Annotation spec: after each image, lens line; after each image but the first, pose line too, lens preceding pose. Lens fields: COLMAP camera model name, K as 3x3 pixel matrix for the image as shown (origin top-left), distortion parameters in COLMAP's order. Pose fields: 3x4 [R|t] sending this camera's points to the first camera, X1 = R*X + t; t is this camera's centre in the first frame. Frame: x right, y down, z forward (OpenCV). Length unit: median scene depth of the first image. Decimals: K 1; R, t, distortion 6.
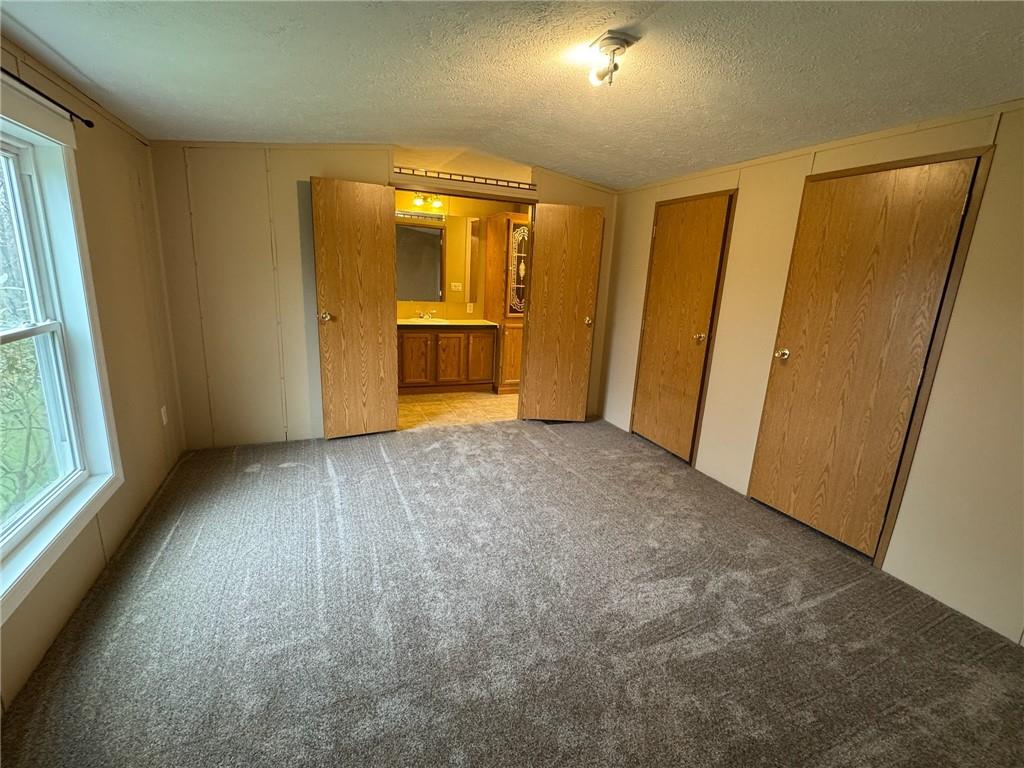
lens RADIAL K [[451.1, 0, 516.0], [0, 451.1, 381.9], [0, 0, 1]] dist [-0.019696, 0.000166]
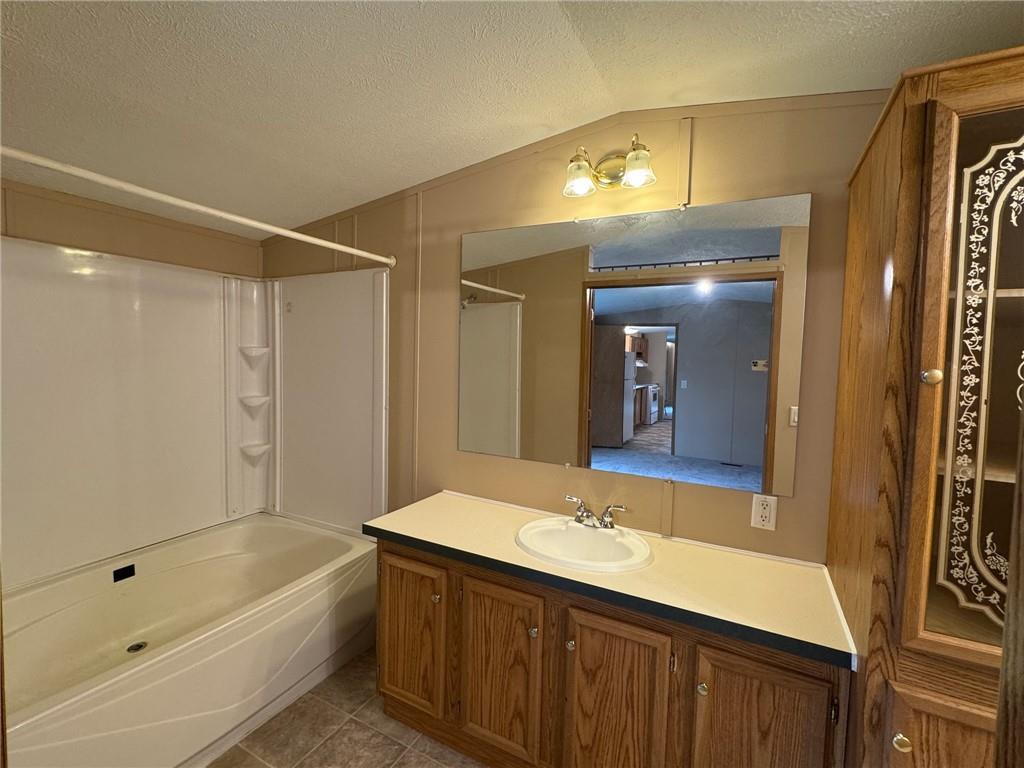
lens RADIAL K [[451.1, 0, 516.0], [0, 451.1, 381.9], [0, 0, 1]] dist [-0.019696, 0.000166]
pose [[0.629798, 0.004468, -0.776746, 0.017873], [-0.172659, 0.975772, -0.134381, -0.203445], [0.757326, 0.218745, 0.615311, 0.794253]]
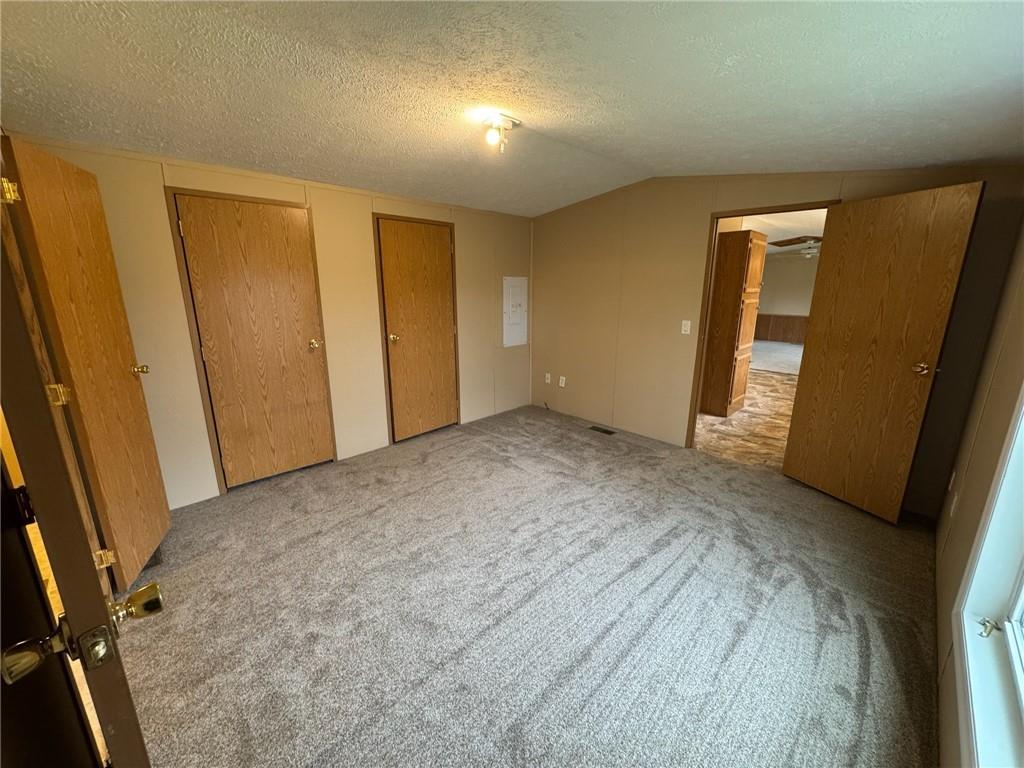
lens RADIAL K [[407.4, 0, 514.5], [0, 407.4, 381.3], [0, 0, 1]] dist [-0.001166, 0.000286]
pose [[-0.363406, -0.276739, 0.889580, -0.418774], [0.190469, 0.912624, 0.361717, -0.185719], [-0.911953, 0.300887, -0.278943, 0.581876]]
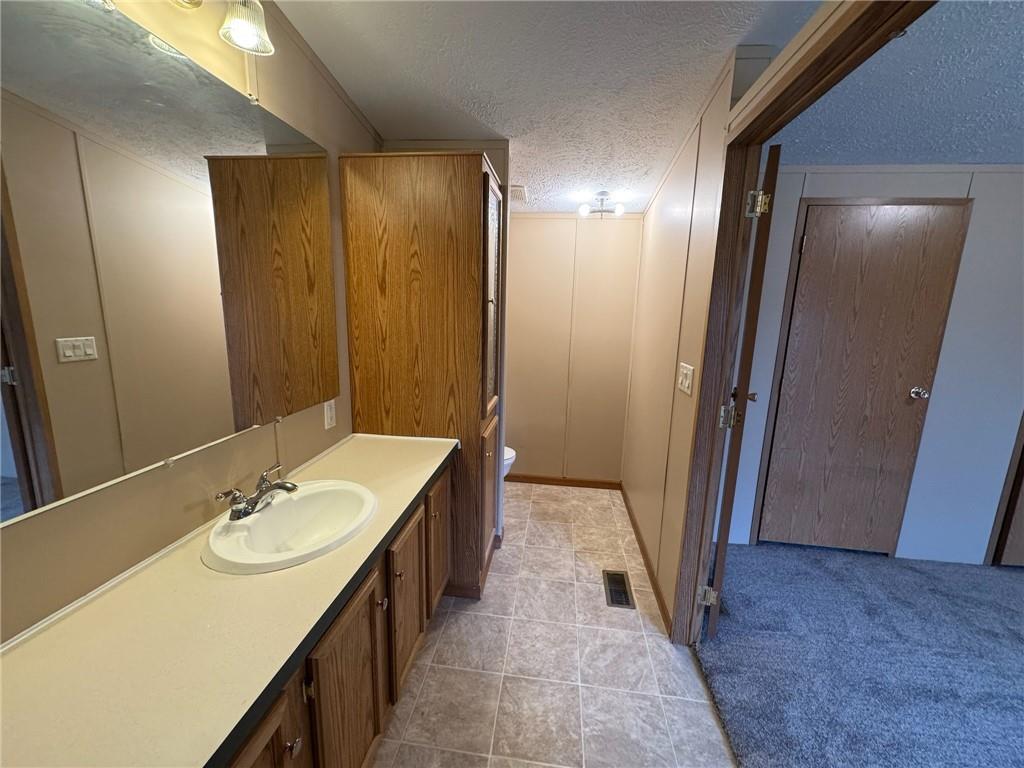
lens RADIAL K [[407.4, 0, 514.5], [0, 407.4, 381.3], [0, 0, 1]] dist [-0.001166, 0.000286]
pose [[0.498702, -0.199424, 0.843520, -0.327534], [0.200499, 0.973320, 0.111573, -0.222159], [-0.843265, 0.113483, 0.525381, 0.811531]]
